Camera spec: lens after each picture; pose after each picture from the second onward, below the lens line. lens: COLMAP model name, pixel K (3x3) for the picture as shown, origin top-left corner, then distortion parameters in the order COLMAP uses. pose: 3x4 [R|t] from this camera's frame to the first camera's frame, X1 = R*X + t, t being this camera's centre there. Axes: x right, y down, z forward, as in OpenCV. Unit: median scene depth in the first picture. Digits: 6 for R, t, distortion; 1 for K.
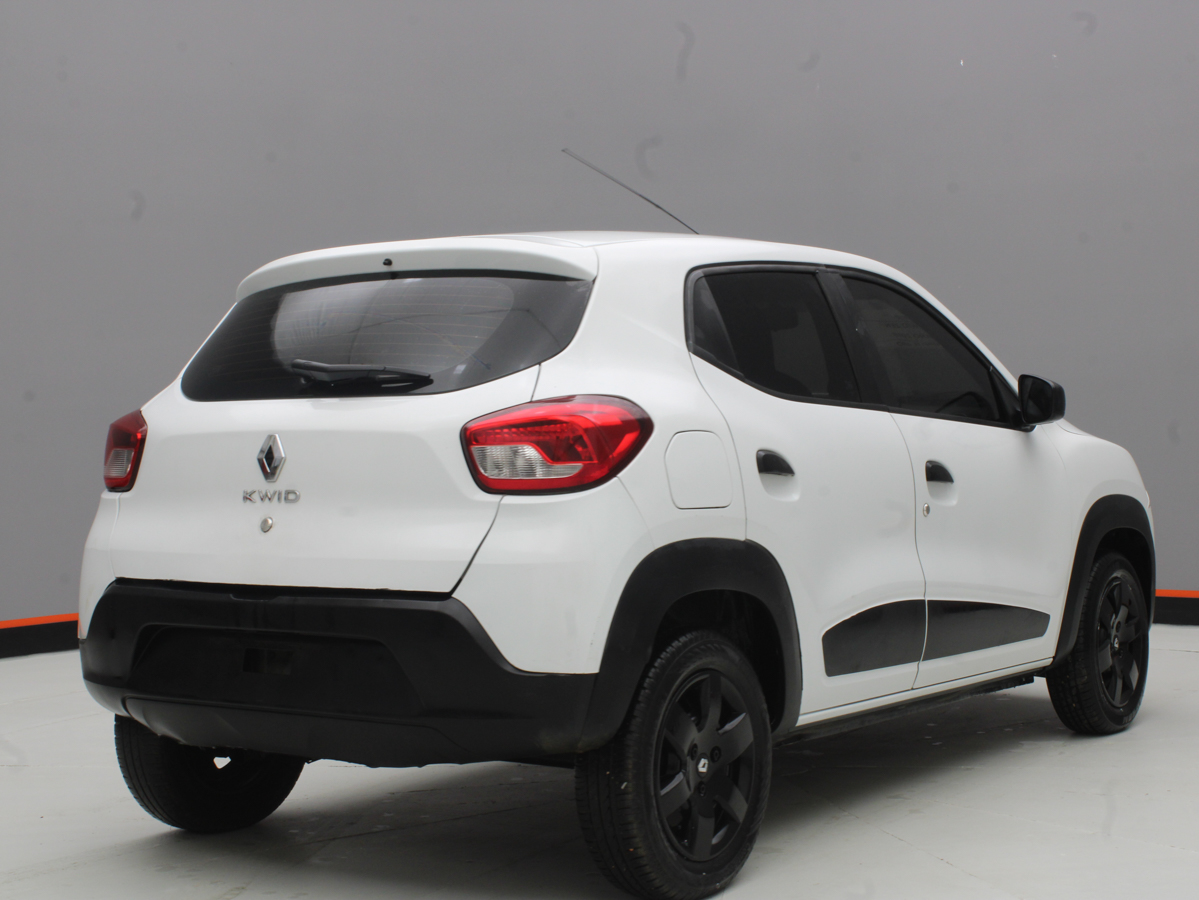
lens RADIAL K [[1996.8, 0, 599.5], [0, 1996.8, 450.0], [0, 0, 1]] dist [-0.024675, -0.110015]
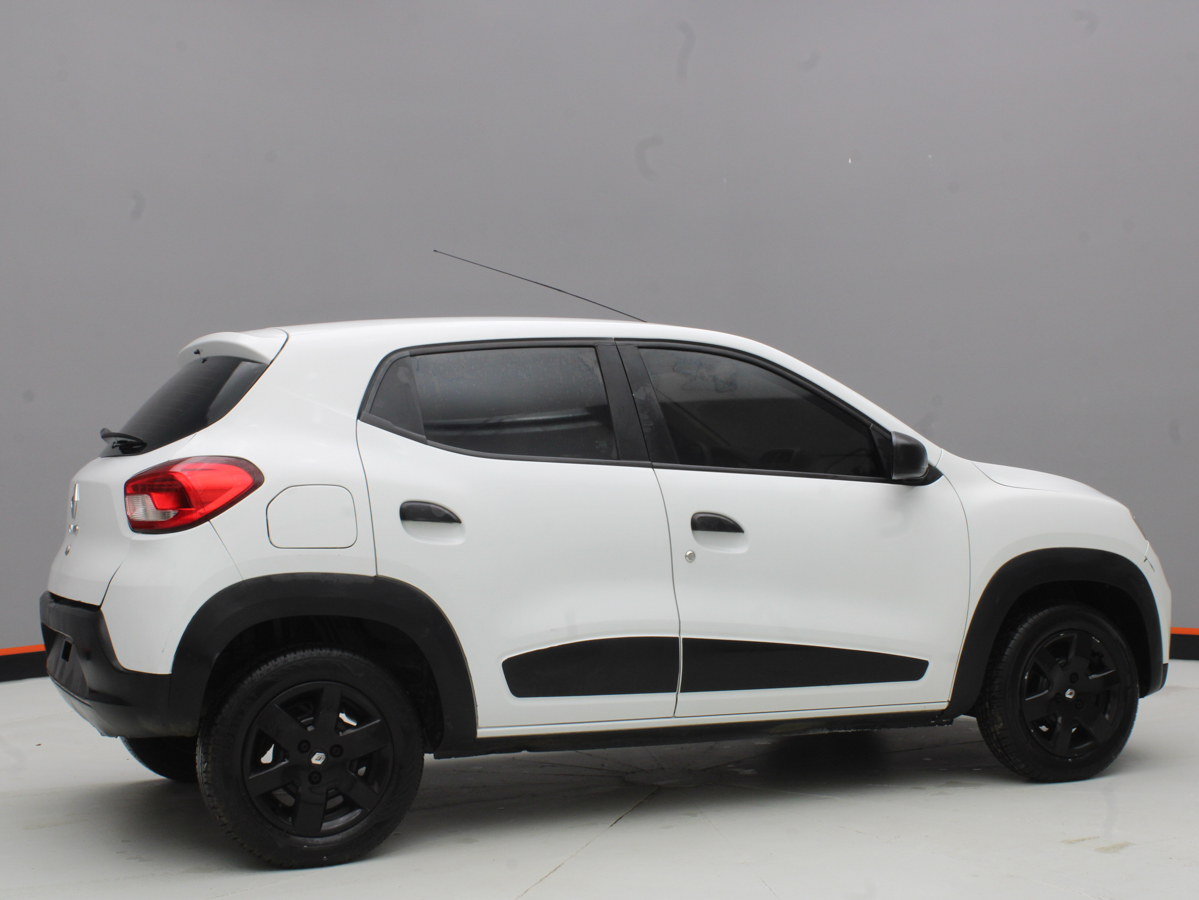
lens RADIAL K [[1763.4, 0, 599.5], [0, 1763.4, 450.0], [0, 0, 1]] dist [-0.090712, 0.118470]
pose [[0.858989, -0.000066, -0.511995, 0.650789], [-0.009836, 0.999813, -0.016630, -0.012864], [0.511900, 0.019321, 0.858828, 0.139454]]
